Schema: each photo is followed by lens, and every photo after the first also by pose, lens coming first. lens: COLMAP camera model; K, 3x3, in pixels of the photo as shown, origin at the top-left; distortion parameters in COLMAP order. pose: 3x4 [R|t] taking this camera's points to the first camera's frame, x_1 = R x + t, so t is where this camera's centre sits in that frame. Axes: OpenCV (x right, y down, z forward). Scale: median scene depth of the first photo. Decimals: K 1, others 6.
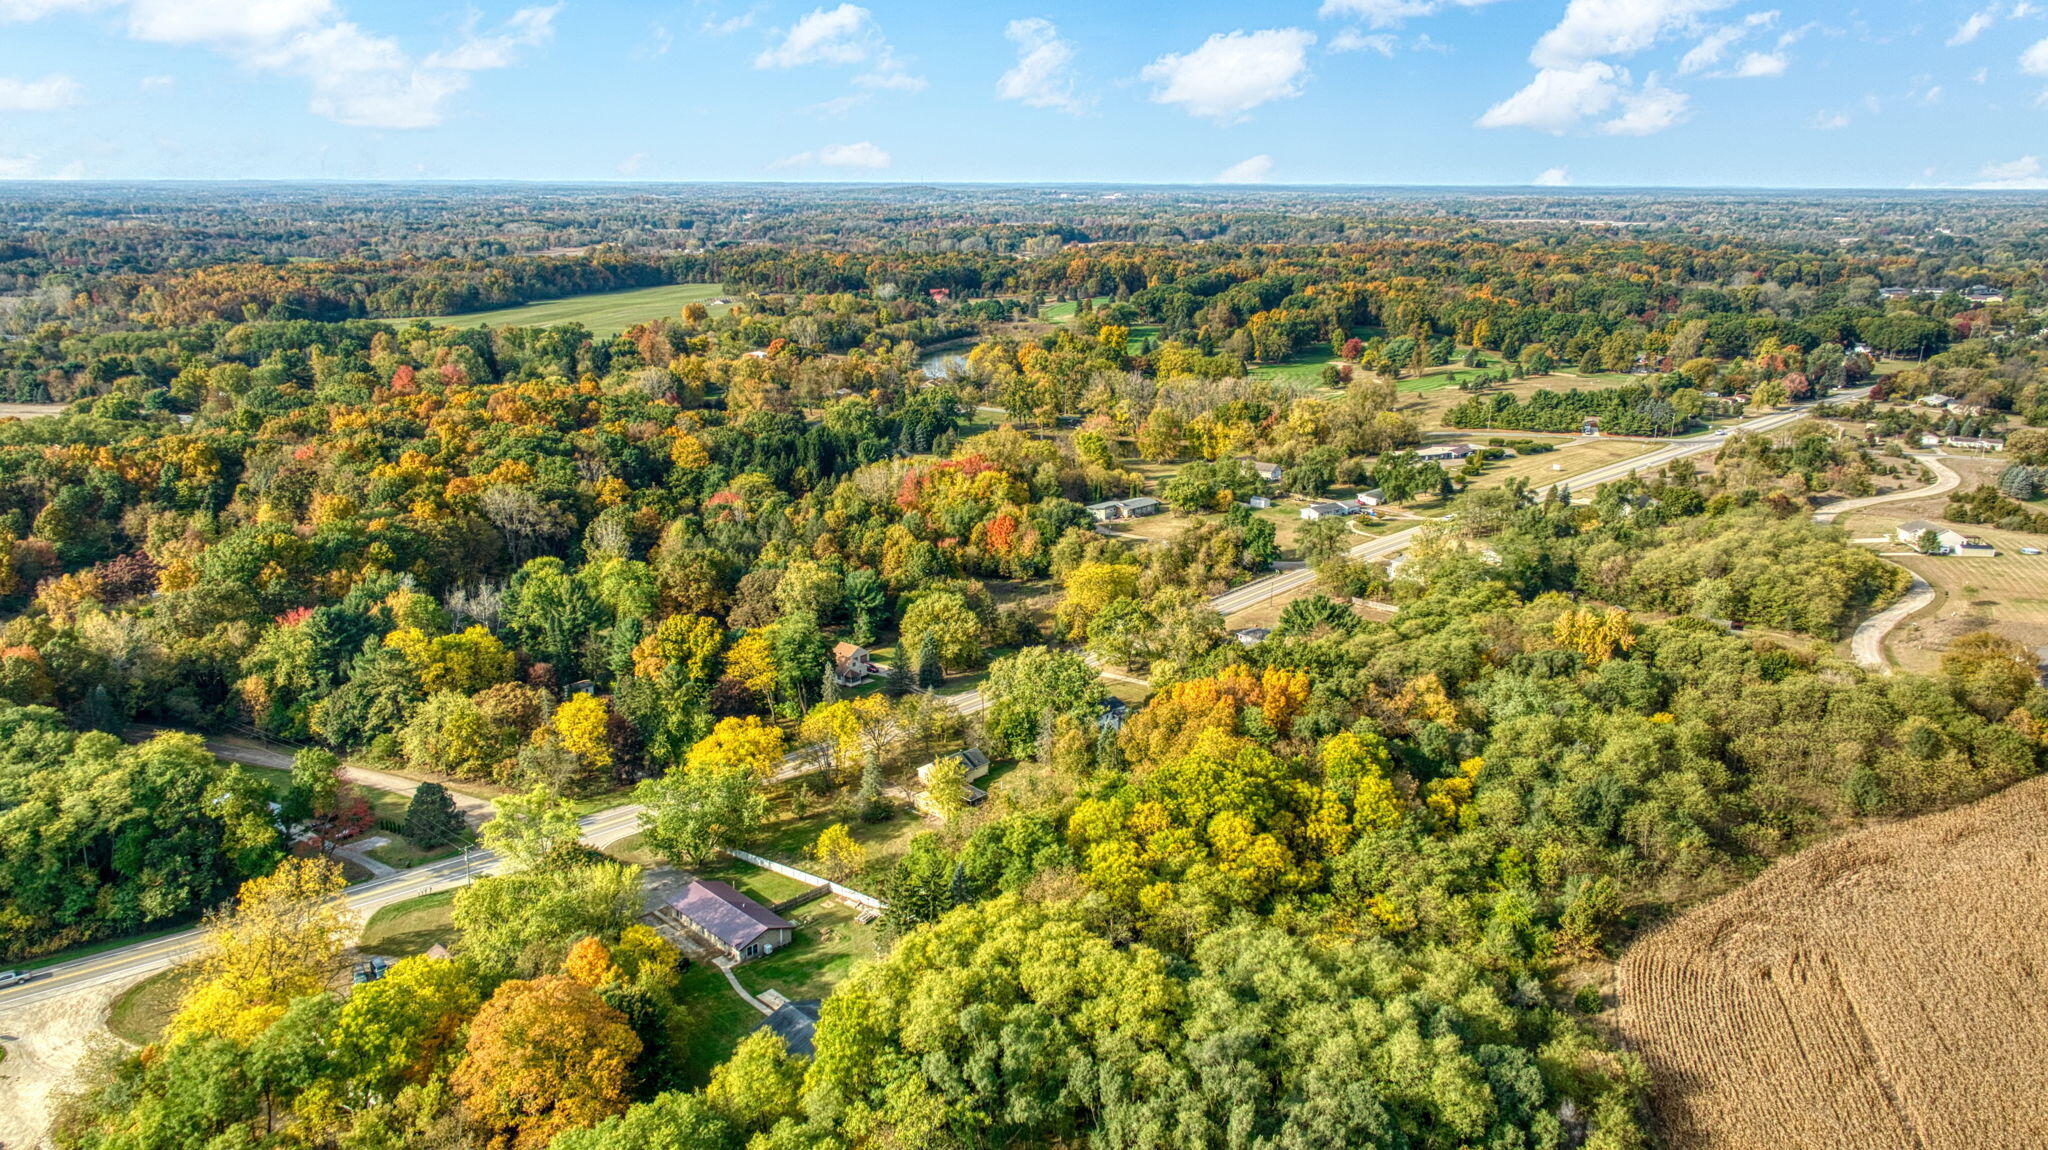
lens RADIAL K [[1419.7, 0, 1024.0], [0, 1419.7, 575.0], [0, 0, 1]] dist [-0.007020, -0.003165]
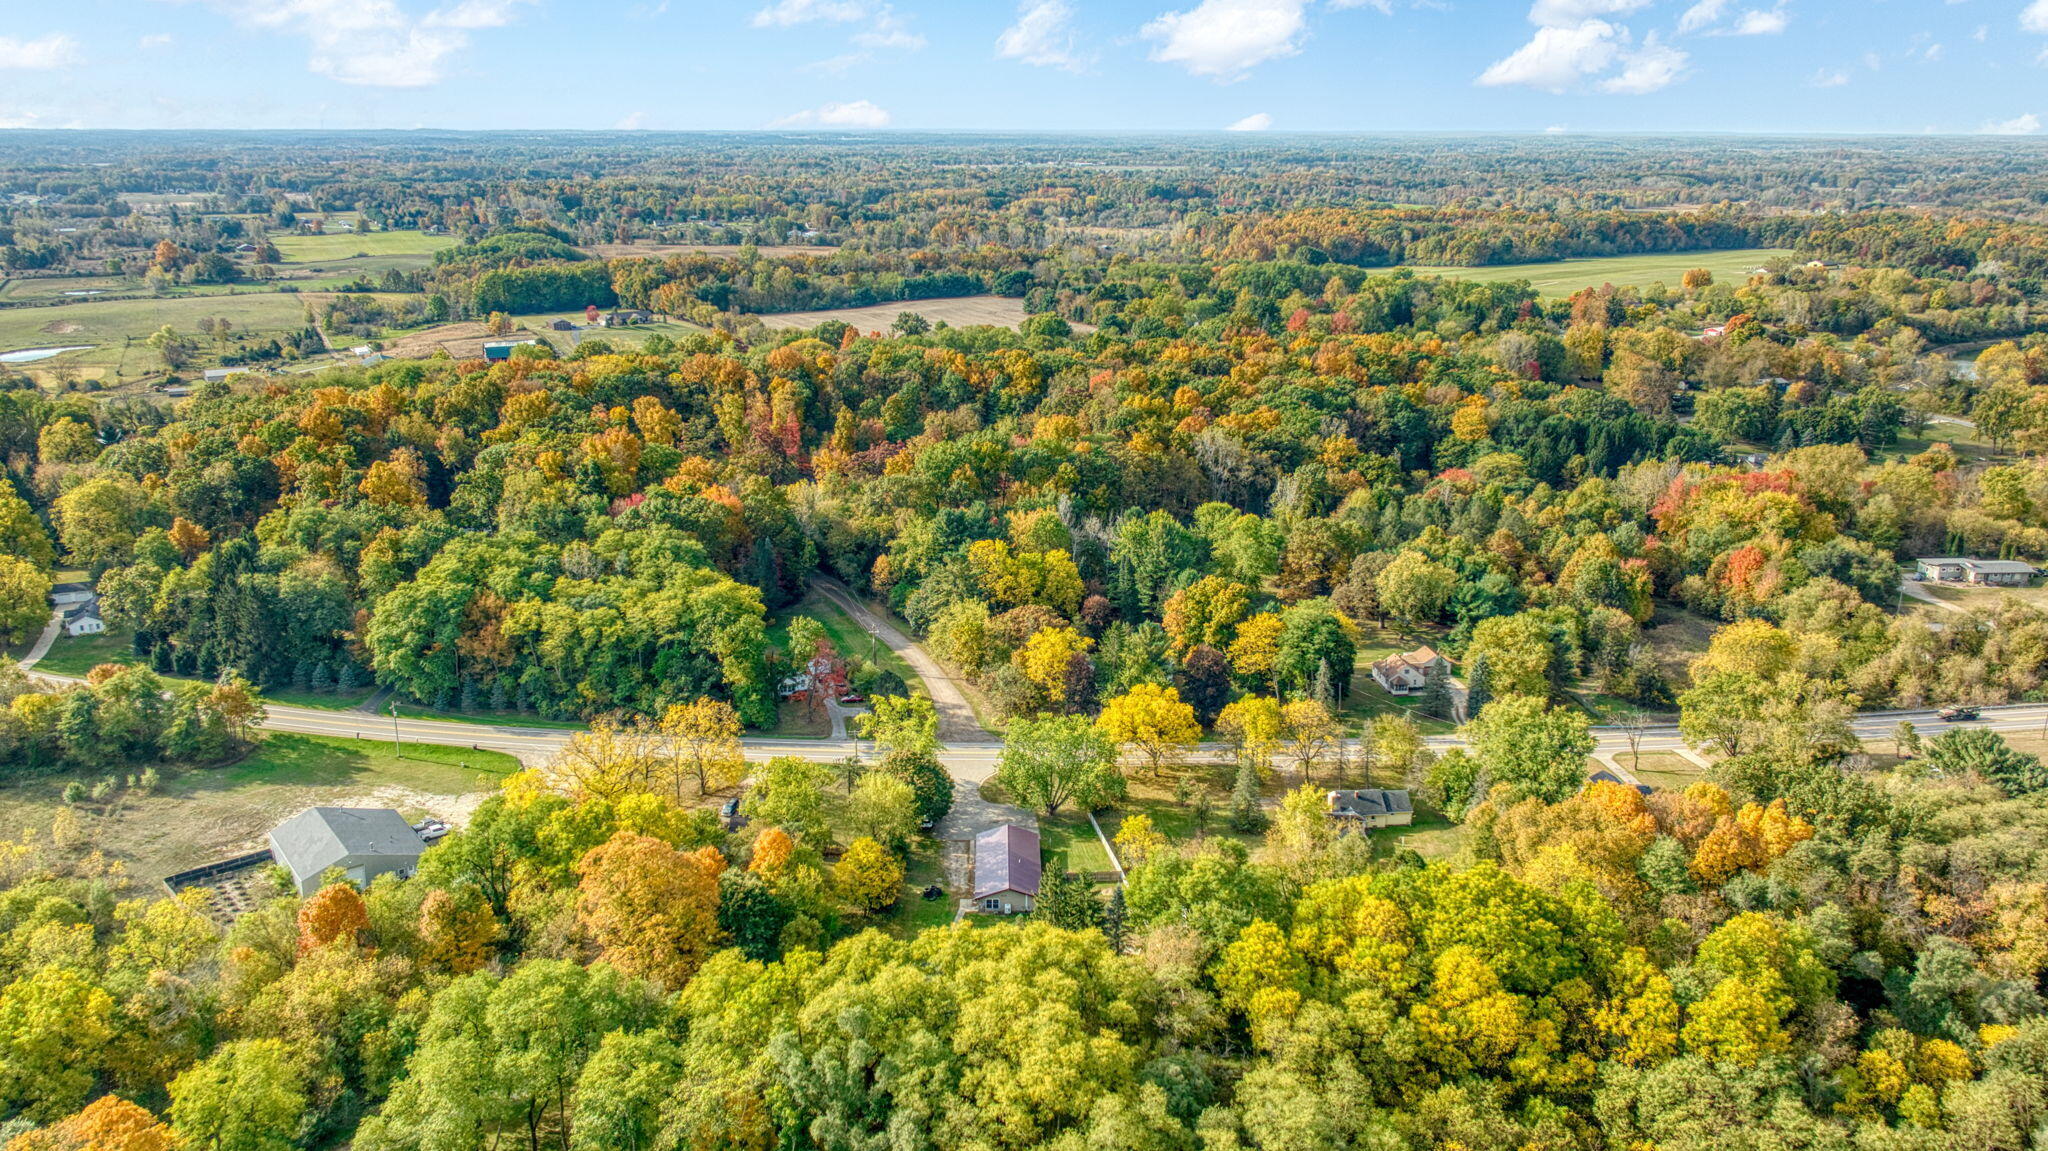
lens RADIAL K [[1419.7, 0, 1024.0], [0, 1419.7, 575.5], [0, 0, 1]] dist [-0.007020, -0.003165]
pose [[0.743203, 0.198701, -0.638879, 0.291282], [-0.178593, 0.979152, 0.096775, -0.044788], [0.644790, 0.042176, 0.763196, 0.168298]]
